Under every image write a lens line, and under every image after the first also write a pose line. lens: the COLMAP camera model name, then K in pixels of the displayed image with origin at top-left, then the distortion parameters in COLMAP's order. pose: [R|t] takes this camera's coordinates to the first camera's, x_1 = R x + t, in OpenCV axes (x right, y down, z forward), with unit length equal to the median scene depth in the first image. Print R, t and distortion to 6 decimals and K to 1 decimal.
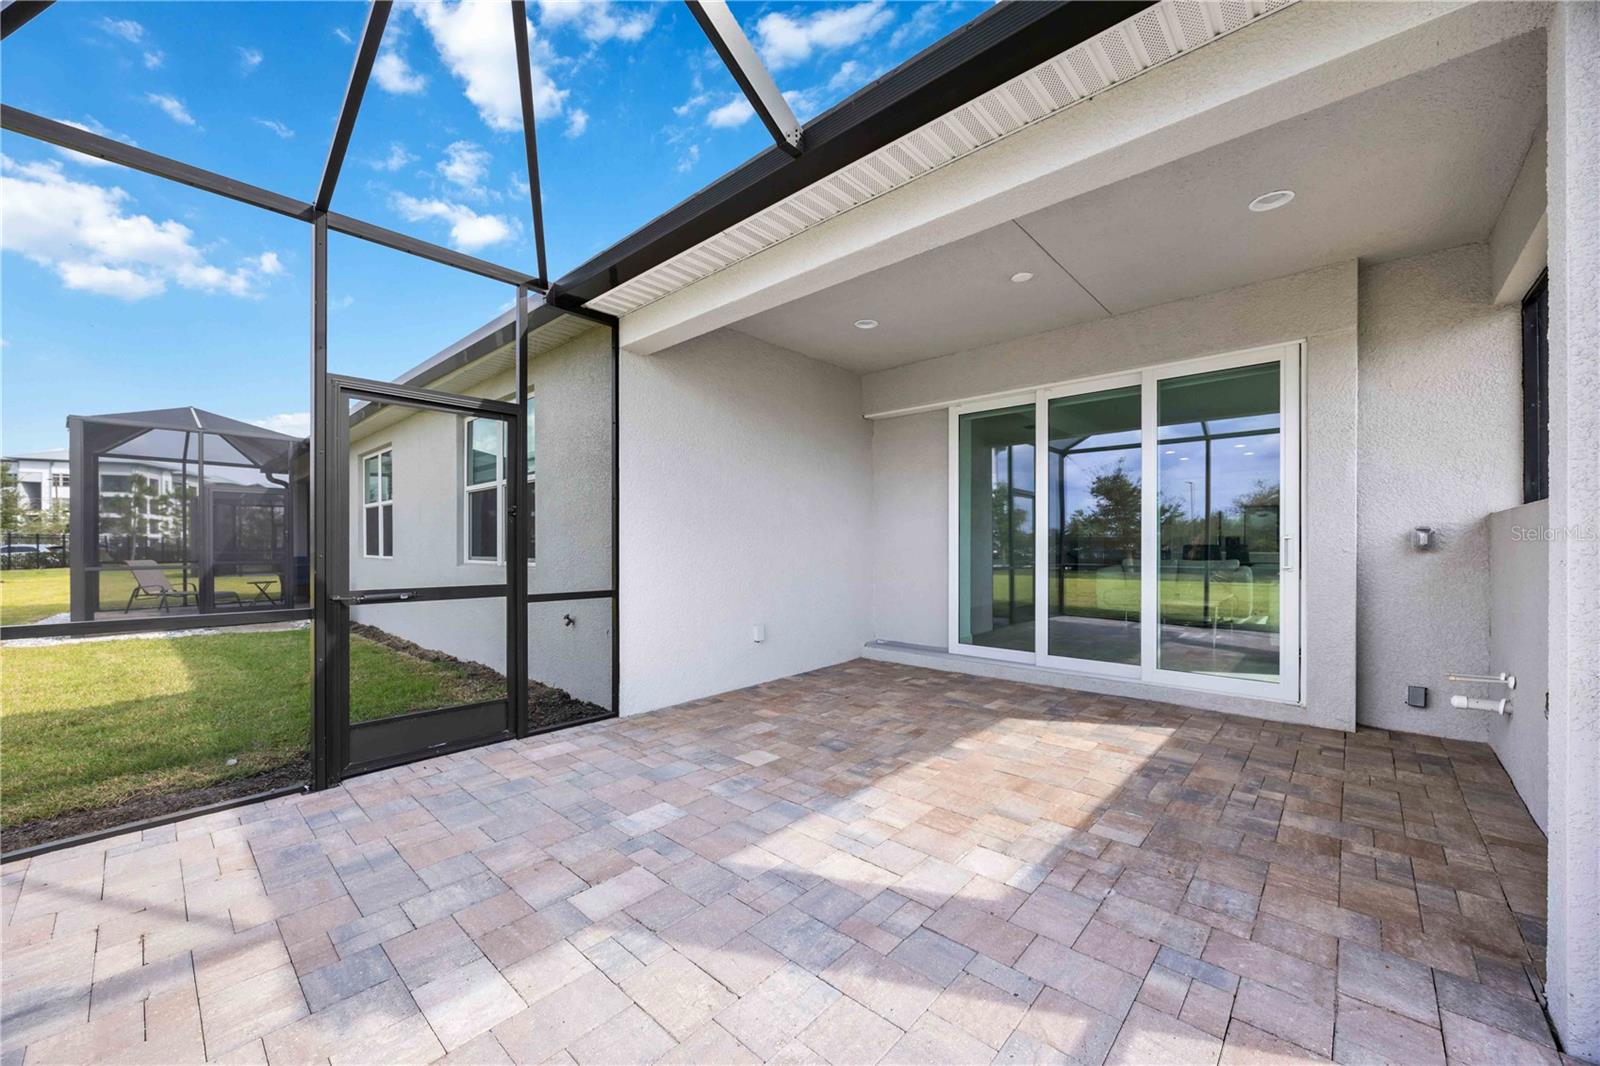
lens RADIAL K [[612.9, 0, 799.0], [0, 612.9, 538.6], [0, 0, 1]] dist [-0.001072, 0.000381]
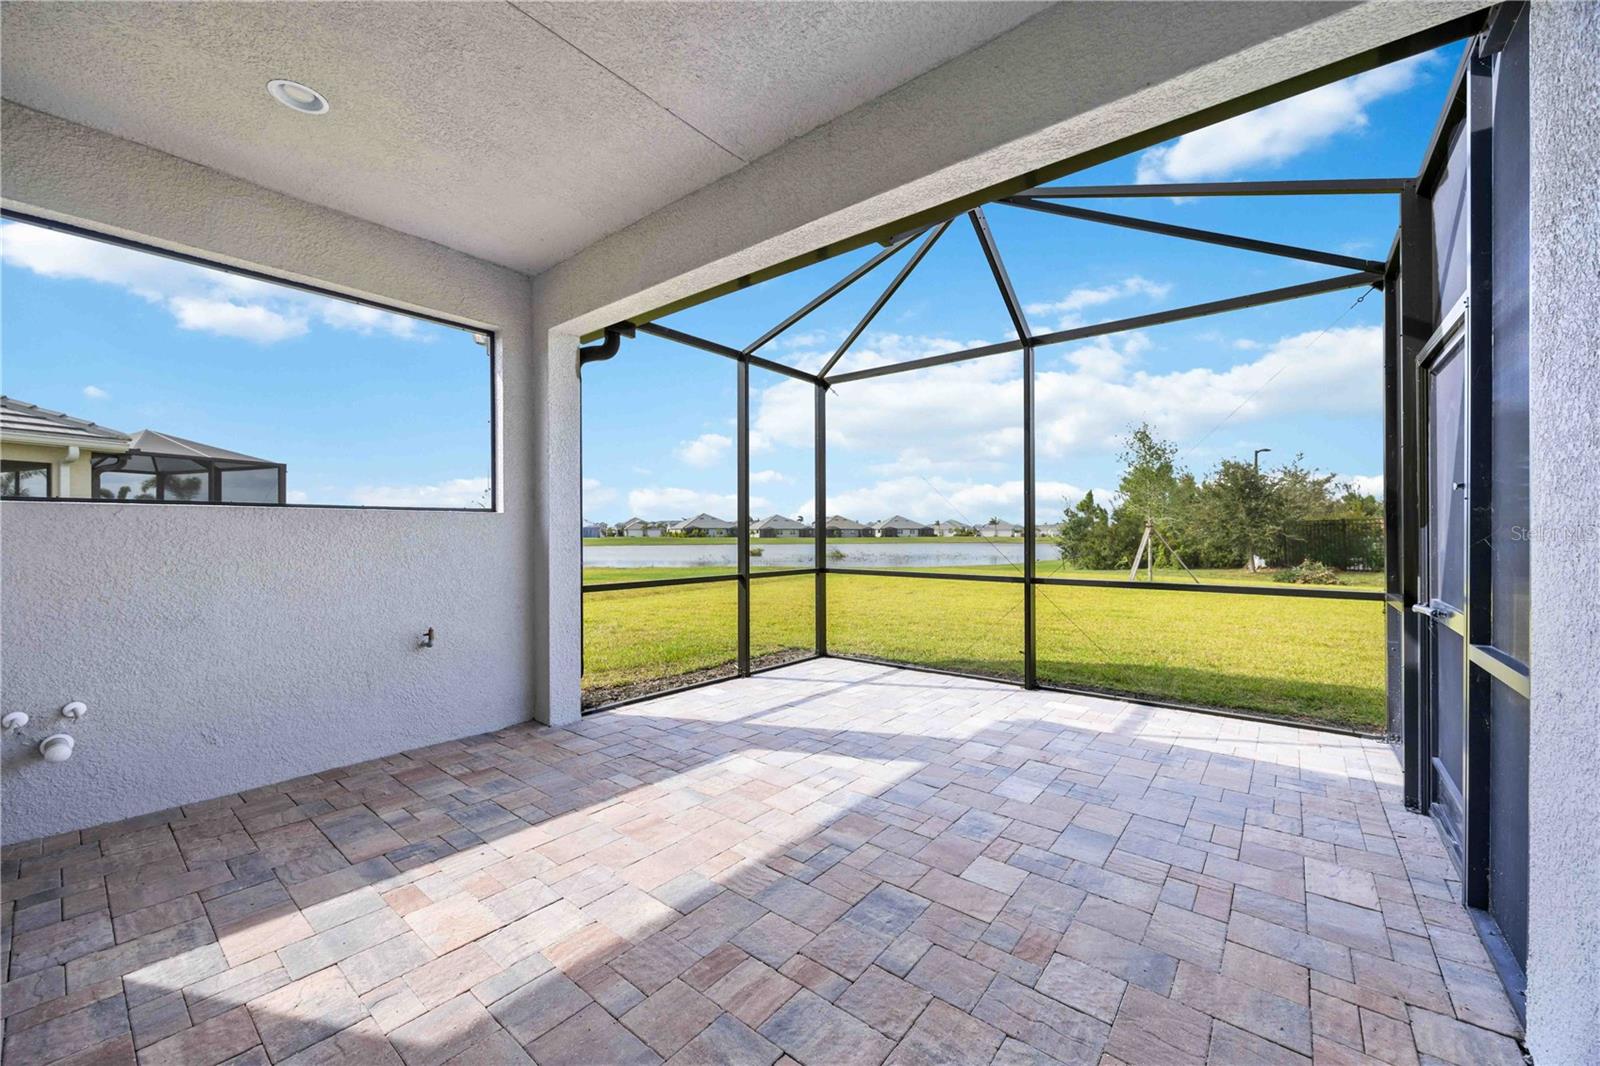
lens RADIAL K [[612.9, 0, 799.0], [0, 612.9, 538.6], [0, 0, 1]] dist [-0.001072, 0.000381]
pose [[-0.997860, 0.003242, -0.065309, 0.188144], [0.003413, 0.999991, -0.002517, 0.001436], [0.065300, -0.002735, -0.997862, 1.704007]]
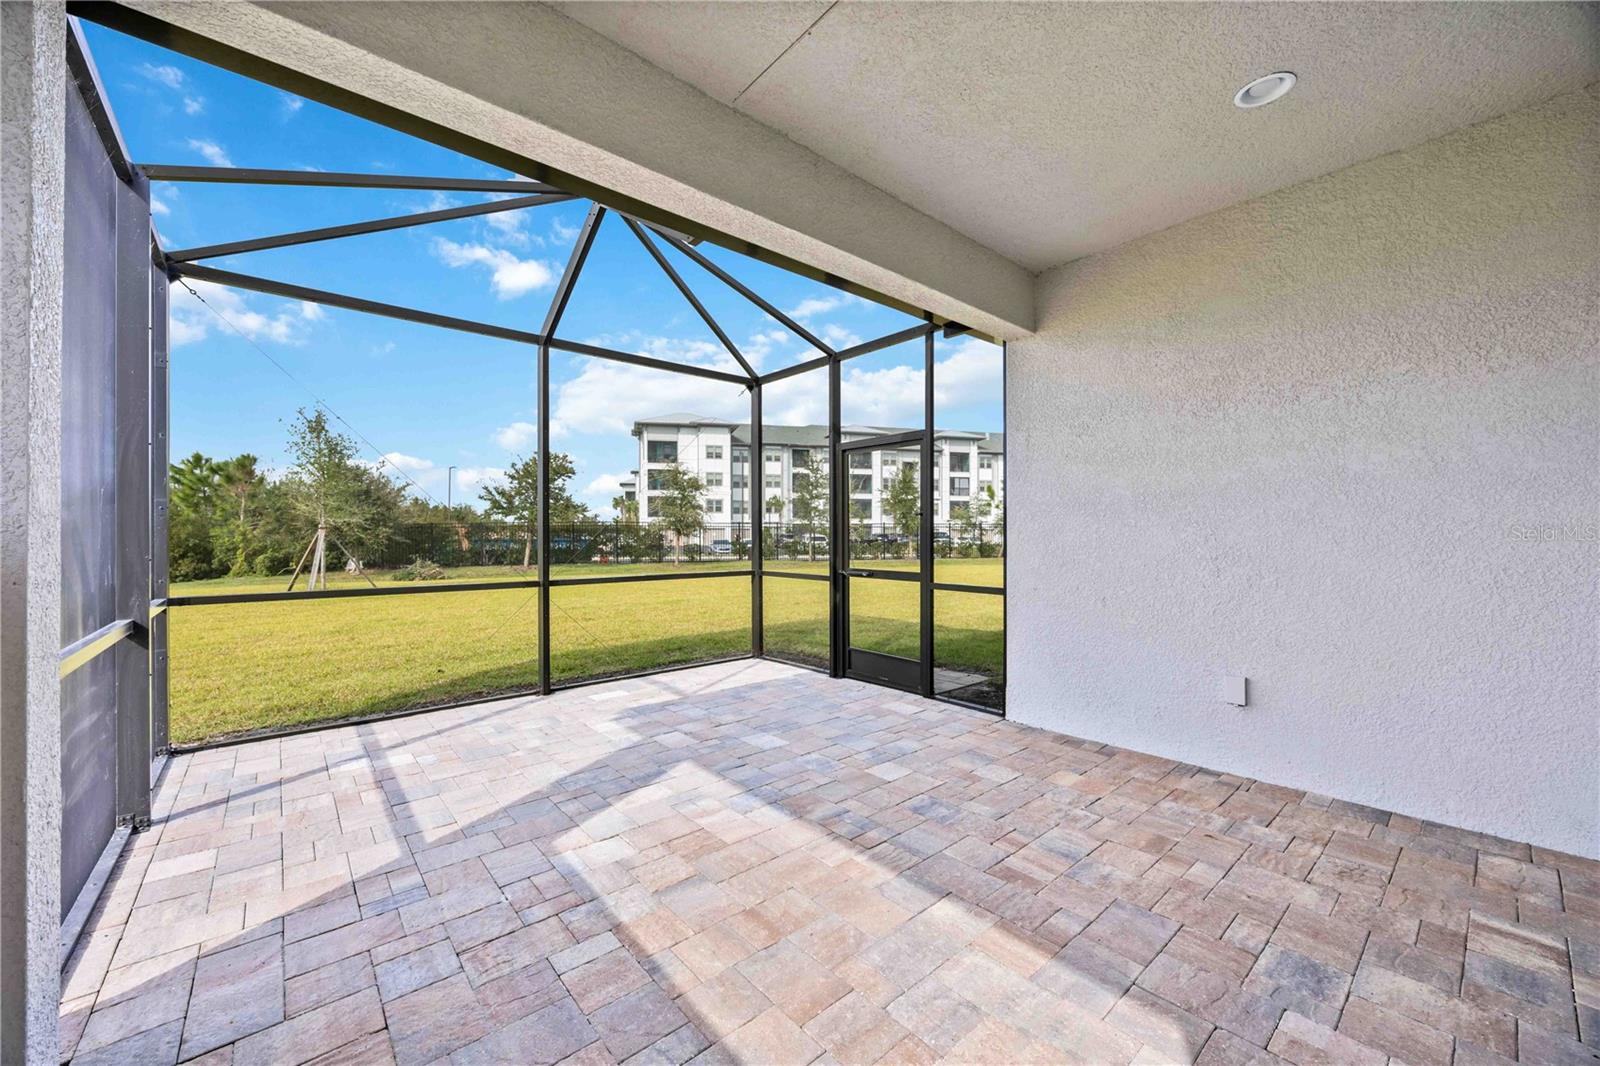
lens RADIAL K [[612.9, 0, 799.0], [0, 612.9, 538.6], [0, 0, 1]] dist [-0.001072, 0.000381]
pose [[-0.119684, 0.009362, -0.992768, 0.916538], [0.012896, 0.999886, 0.007874, -0.009699], [0.992728, -0.011860, -0.119791, 1.019272]]
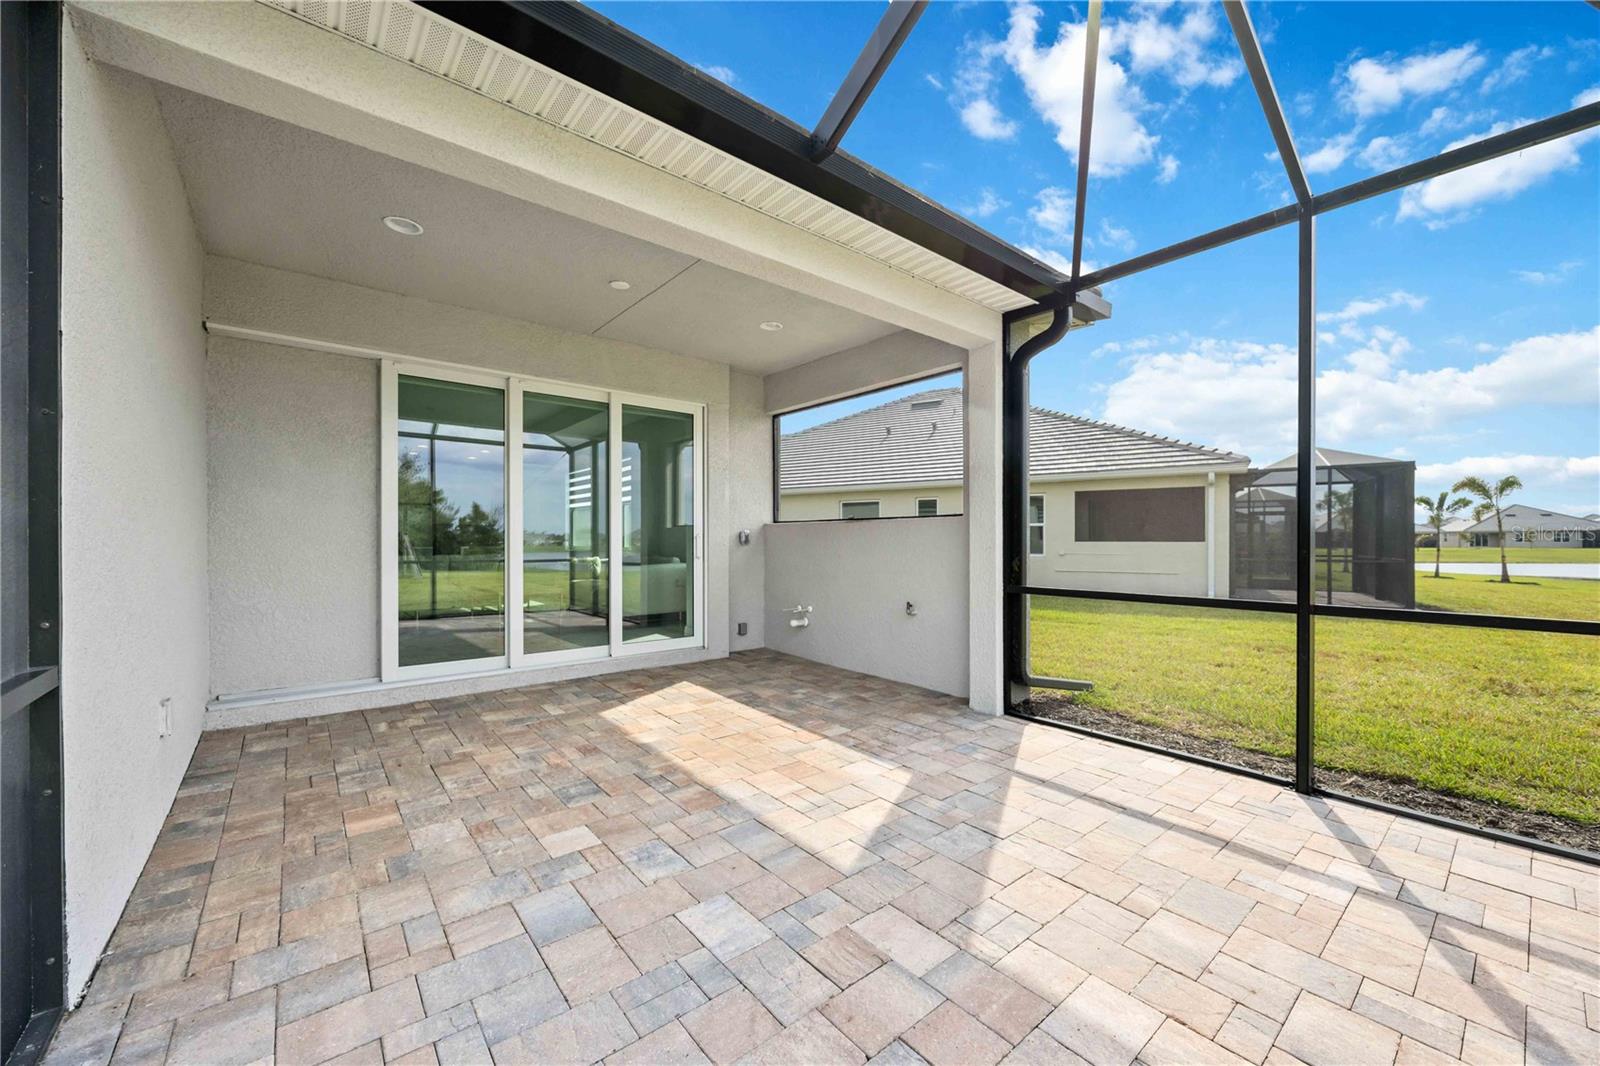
lens RADIAL K [[612.9, 0, 799.0], [0, 612.9, 538.6], [0, 0, 1]] dist [-0.001072, 0.000381]
pose [[0.140730, 0.004681, 0.990037, -0.766950], [-0.011103, 0.999933, -0.003149, 0.005901], [-0.989986, -0.010549, 0.140773, 0.666172]]
